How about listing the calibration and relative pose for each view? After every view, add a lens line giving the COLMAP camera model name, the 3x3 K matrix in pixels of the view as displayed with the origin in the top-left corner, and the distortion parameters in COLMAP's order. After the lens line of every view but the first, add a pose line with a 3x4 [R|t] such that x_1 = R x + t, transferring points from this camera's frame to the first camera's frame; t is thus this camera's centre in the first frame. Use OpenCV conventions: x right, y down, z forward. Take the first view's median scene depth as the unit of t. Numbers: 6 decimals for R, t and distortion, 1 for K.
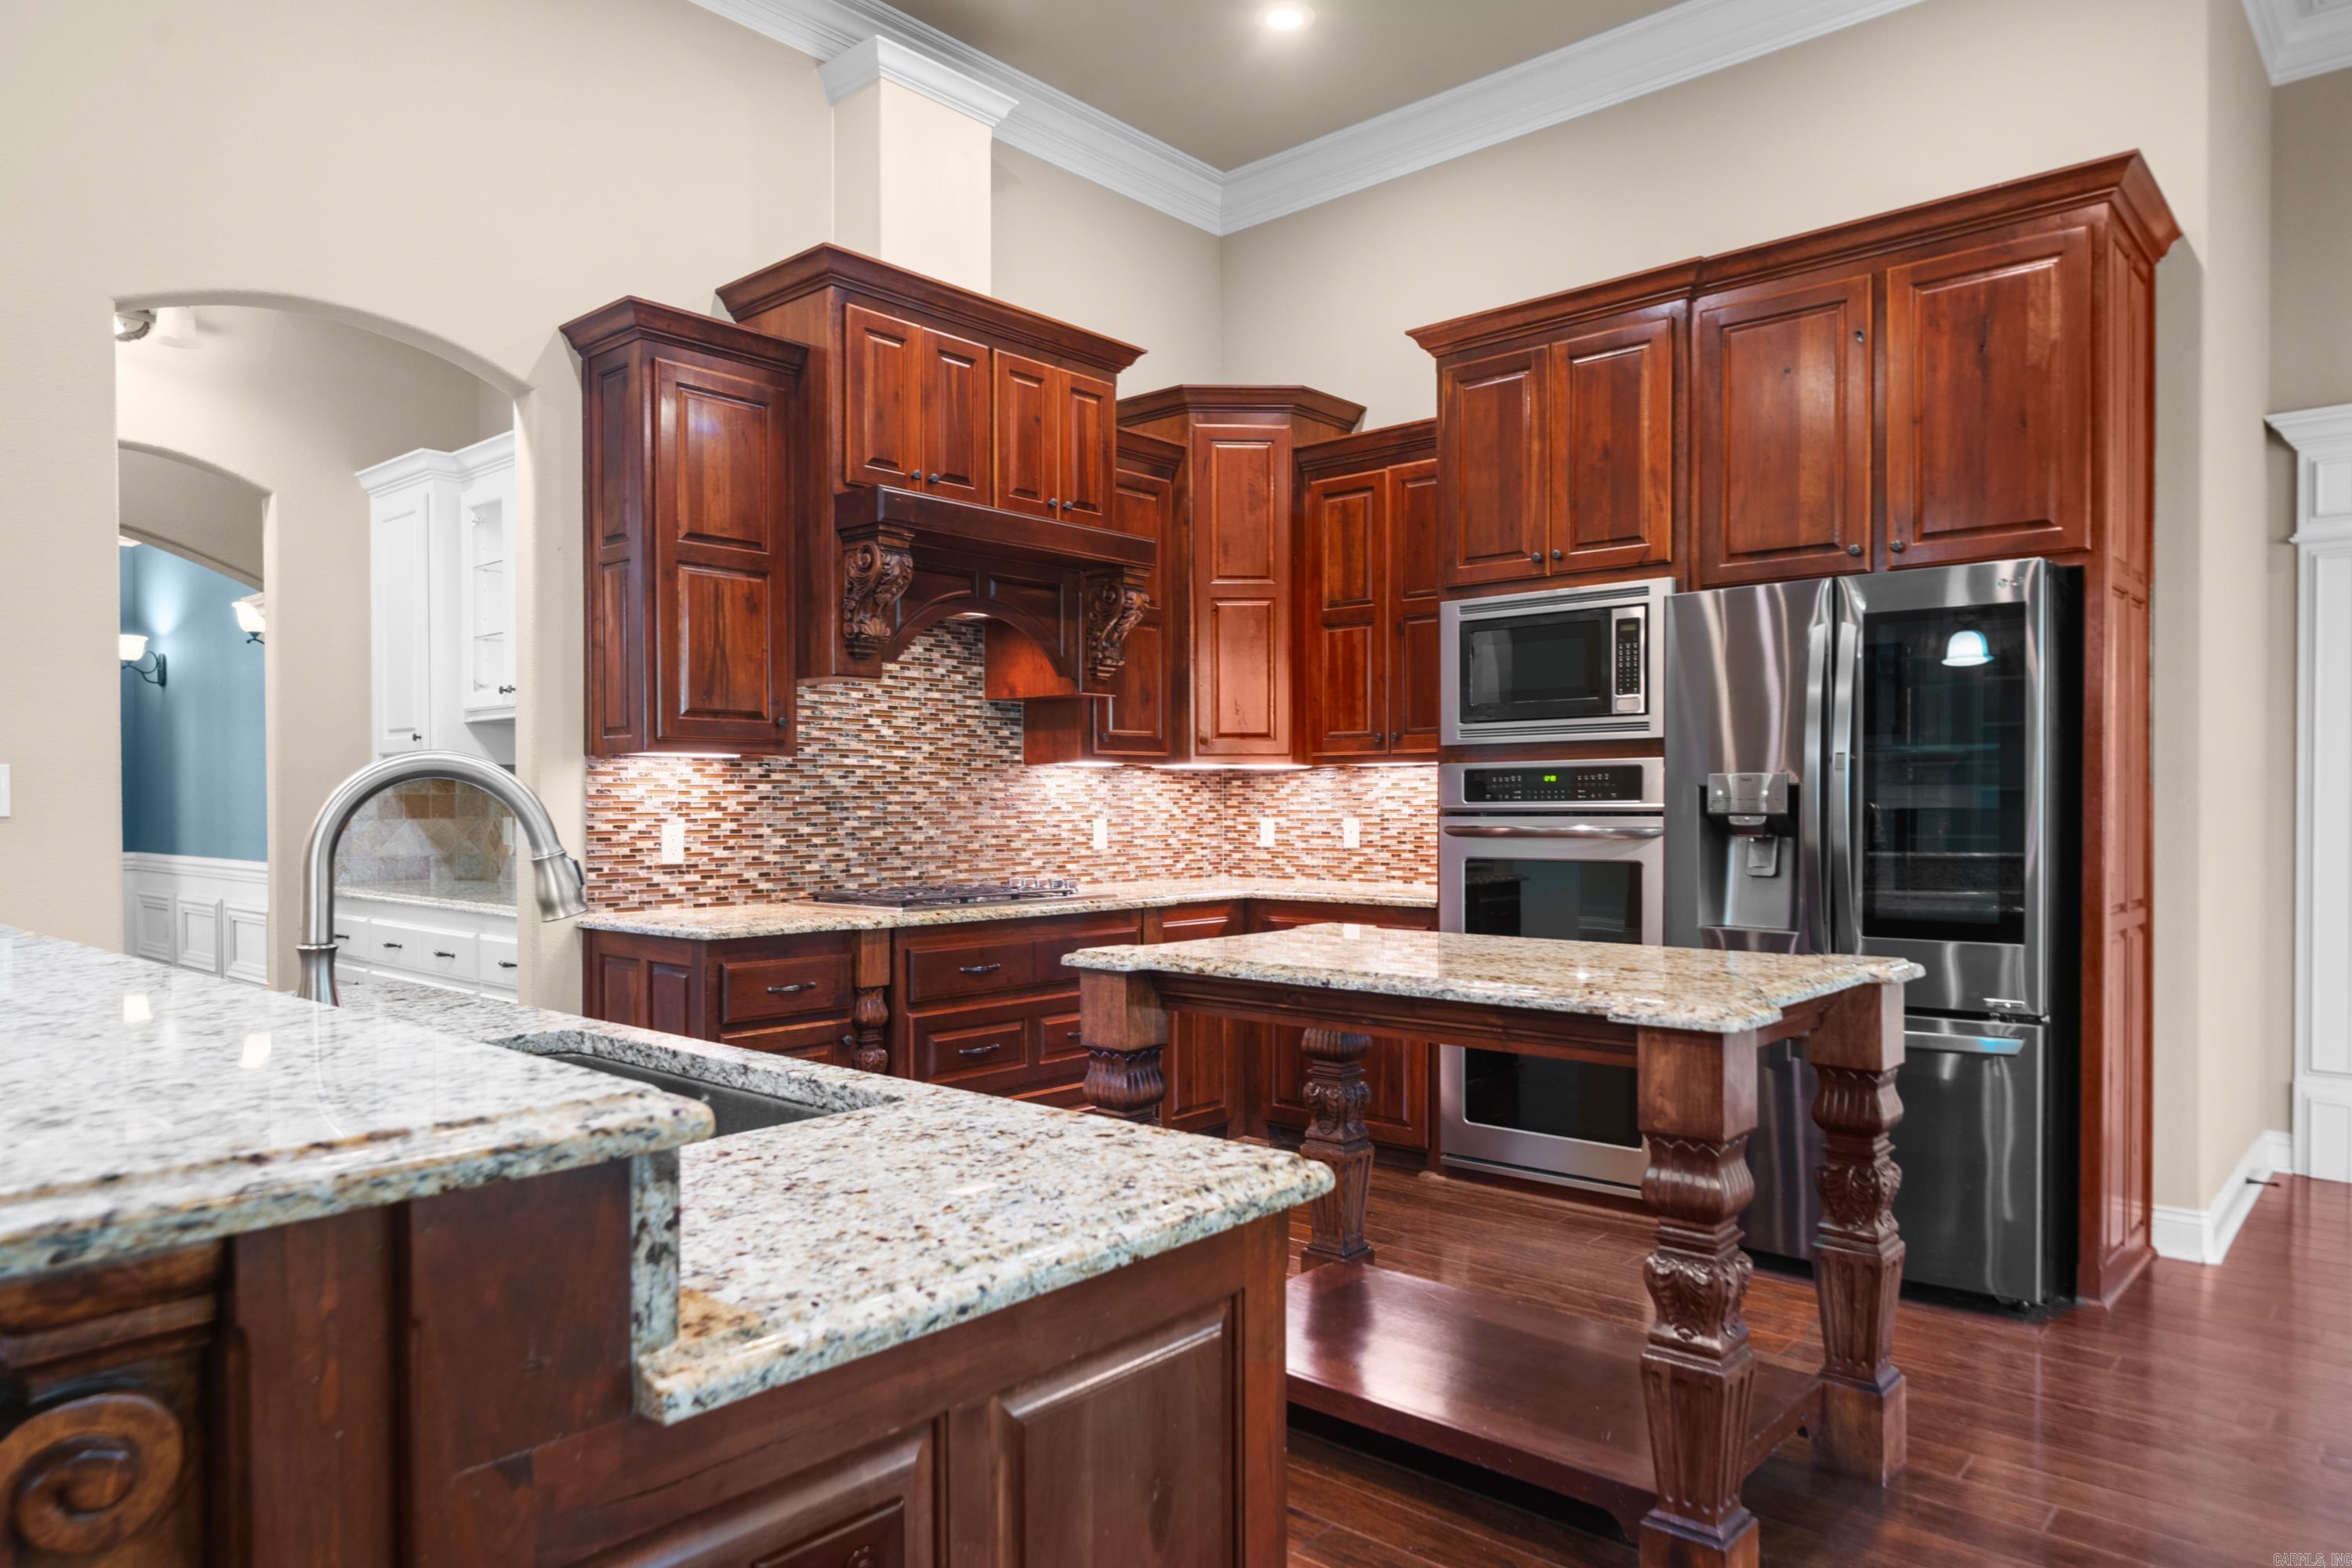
lens RADIAL K [[1493.4, 0, 1162.4], [0, 1493.4, 811.0], [0, 0, 1]] dist [0.000575, -0.000144]
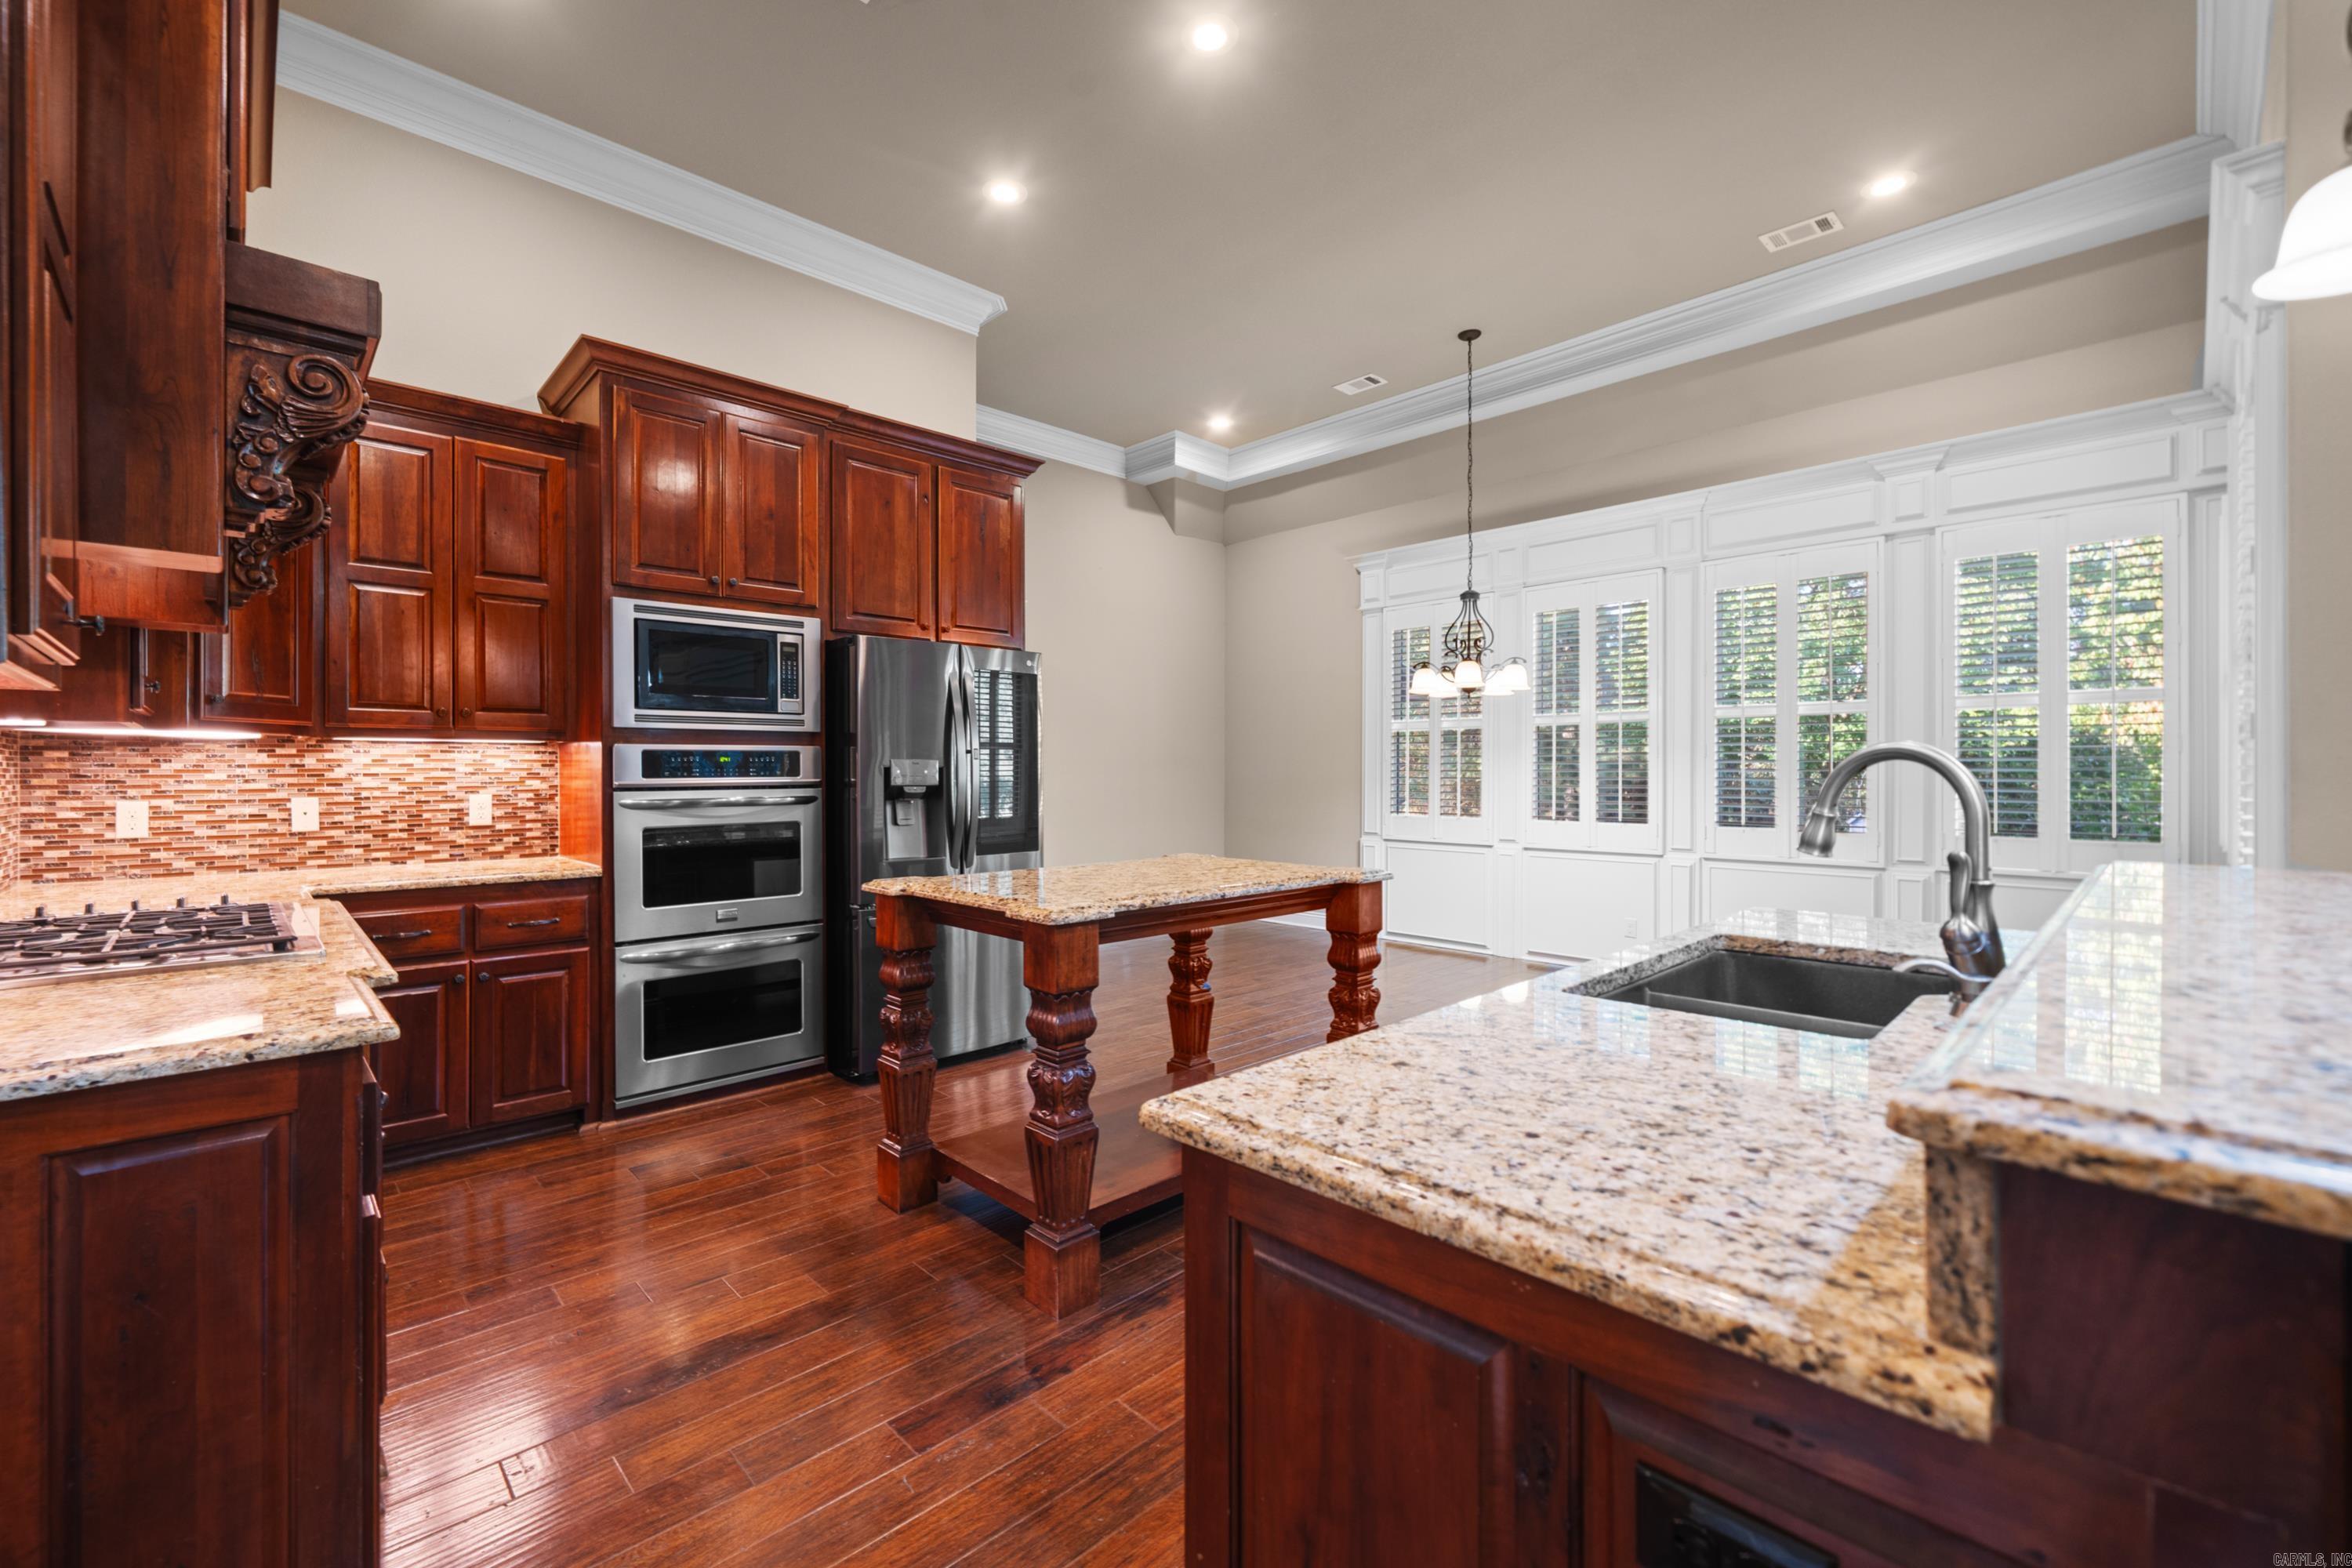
lens RADIAL K [[962.0, 0, 1145.9], [0, 962.0, 770.3], [0, 0, 1]] dist [0.001017, 0.000726]
pose [[0.087559, 0.005902, 0.996142, -0.498411], [0.008445, 0.999942, -0.006667, -0.004346], [-0.996124, 0.008996, 0.087504, 0.566275]]
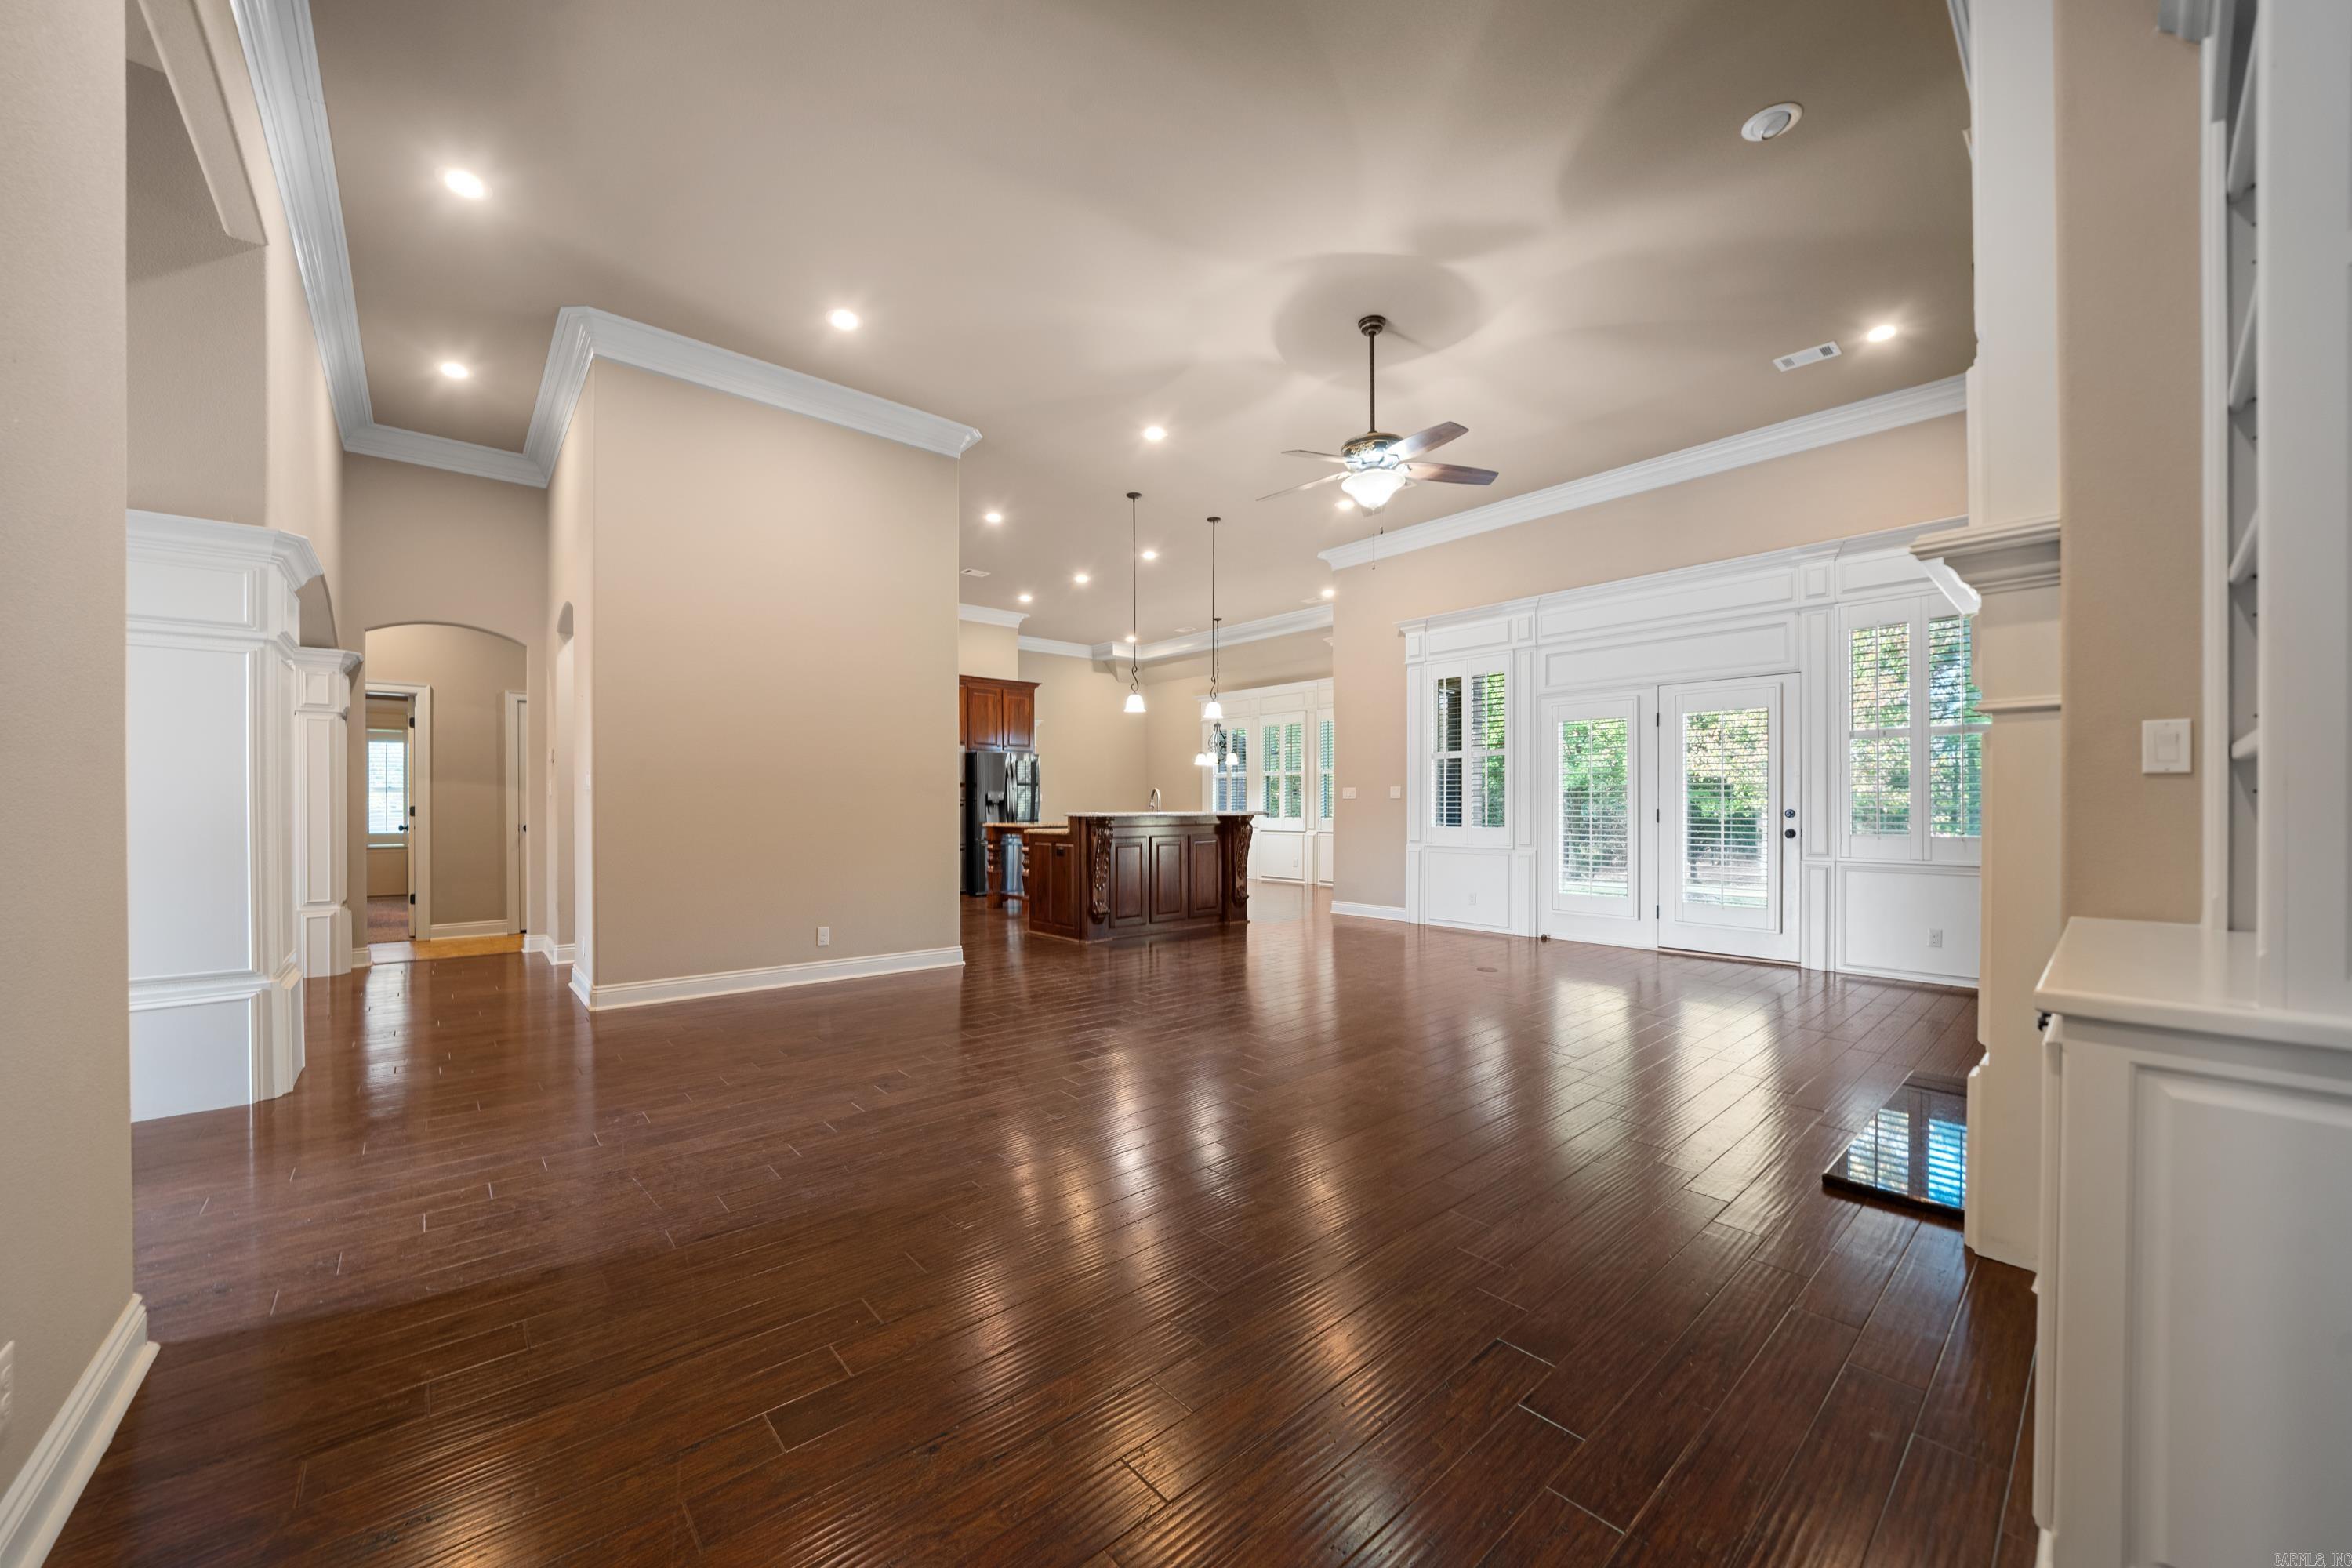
lens RADIAL K [[842.7, 0, 1168.8], [0, 842.7, 800.5], [0, 0, 1]] dist [0.000149, -0.000004]
pose [[0.113087, 0.006325, 0.993565, -1.879805], [0.007699, 0.999944, -0.007242, 0.024758], [-0.993555, 0.008469, 0.113032, 0.120388]]
